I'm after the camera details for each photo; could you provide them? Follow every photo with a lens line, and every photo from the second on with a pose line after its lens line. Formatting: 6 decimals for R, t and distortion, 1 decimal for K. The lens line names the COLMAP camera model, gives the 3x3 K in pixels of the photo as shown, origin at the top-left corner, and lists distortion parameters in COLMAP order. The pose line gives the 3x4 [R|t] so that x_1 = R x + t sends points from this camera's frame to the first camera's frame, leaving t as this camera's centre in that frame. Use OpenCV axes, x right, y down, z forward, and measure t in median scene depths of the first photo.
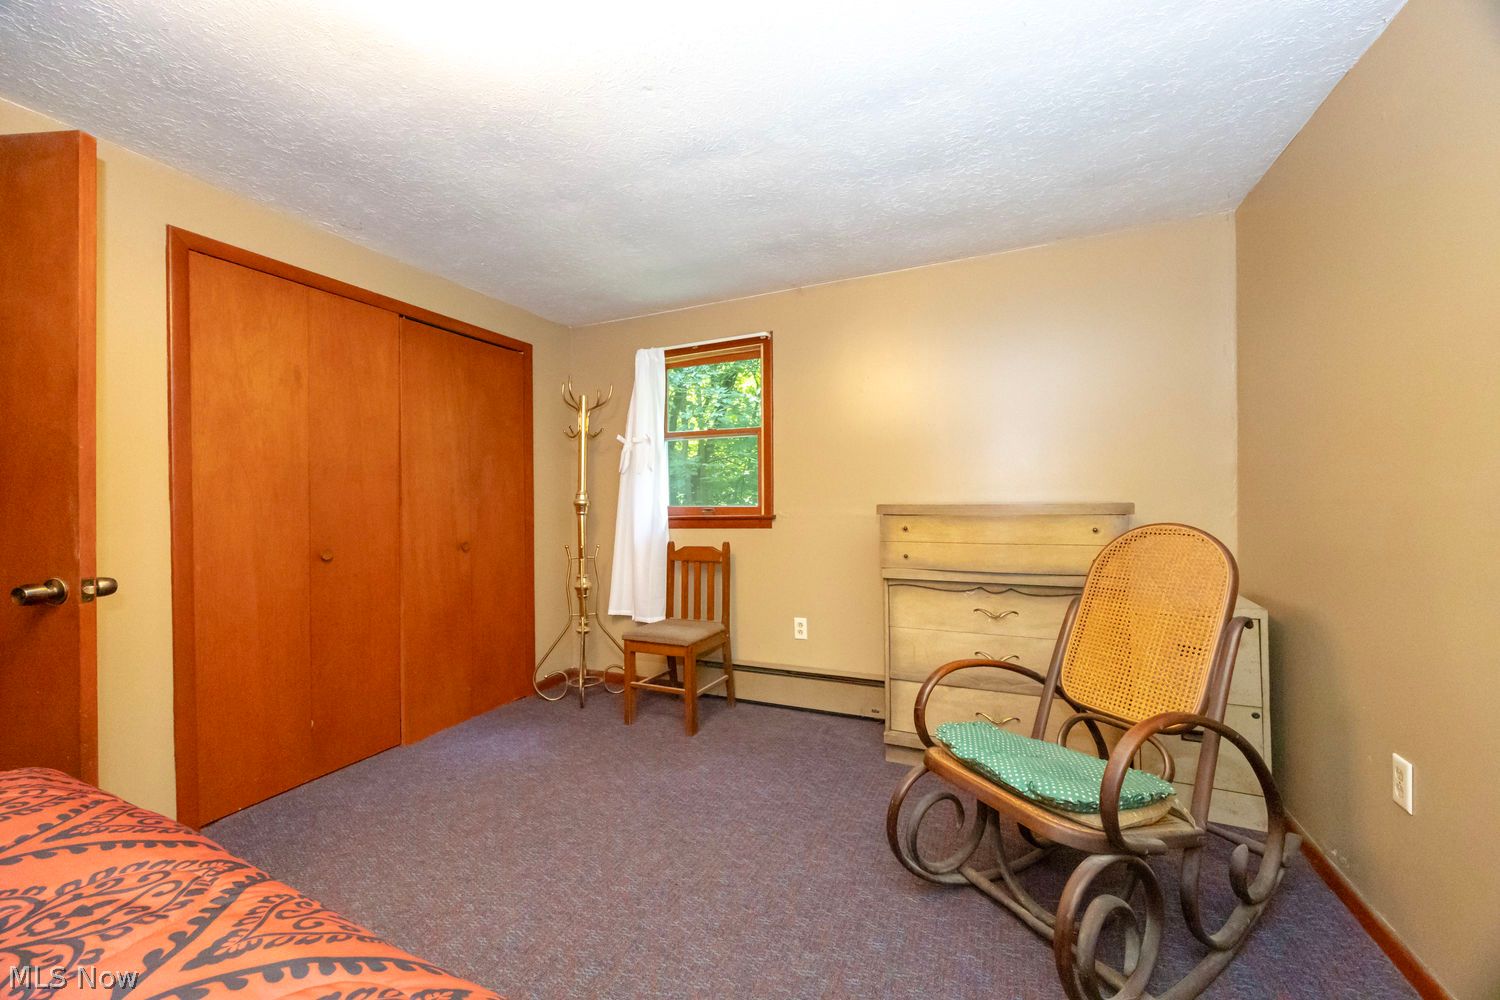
lens RADIAL K [[574.4, 0, 750.0], [0, 574.4, 500.0], [0, 0, 1]] dist [-0.000369, -0.000026]
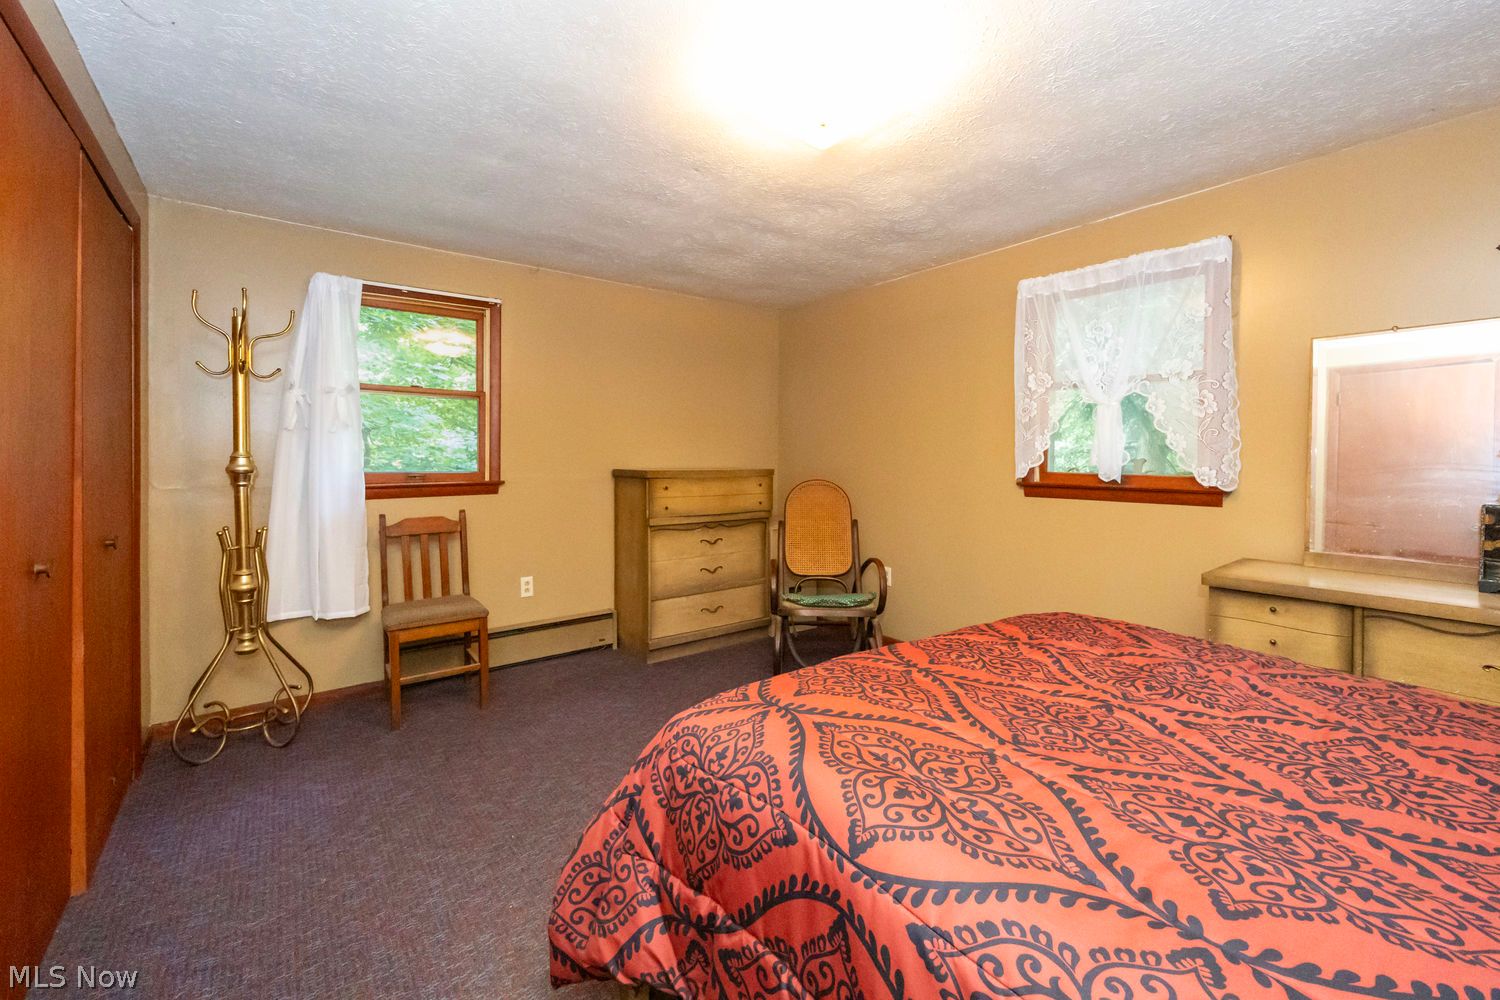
lens RADIAL K [[626.0, 0, 754.7], [0, 626.0, 444.7], [0, 0, 1]] dist [0.007098, -0.000334]
pose [[0.466977, 0.029006, 0.883794, -0.737312], [-0.010703, 0.999574, -0.027150, -0.011934], [-0.884205, 0.003219, 0.467089, 0.085053]]
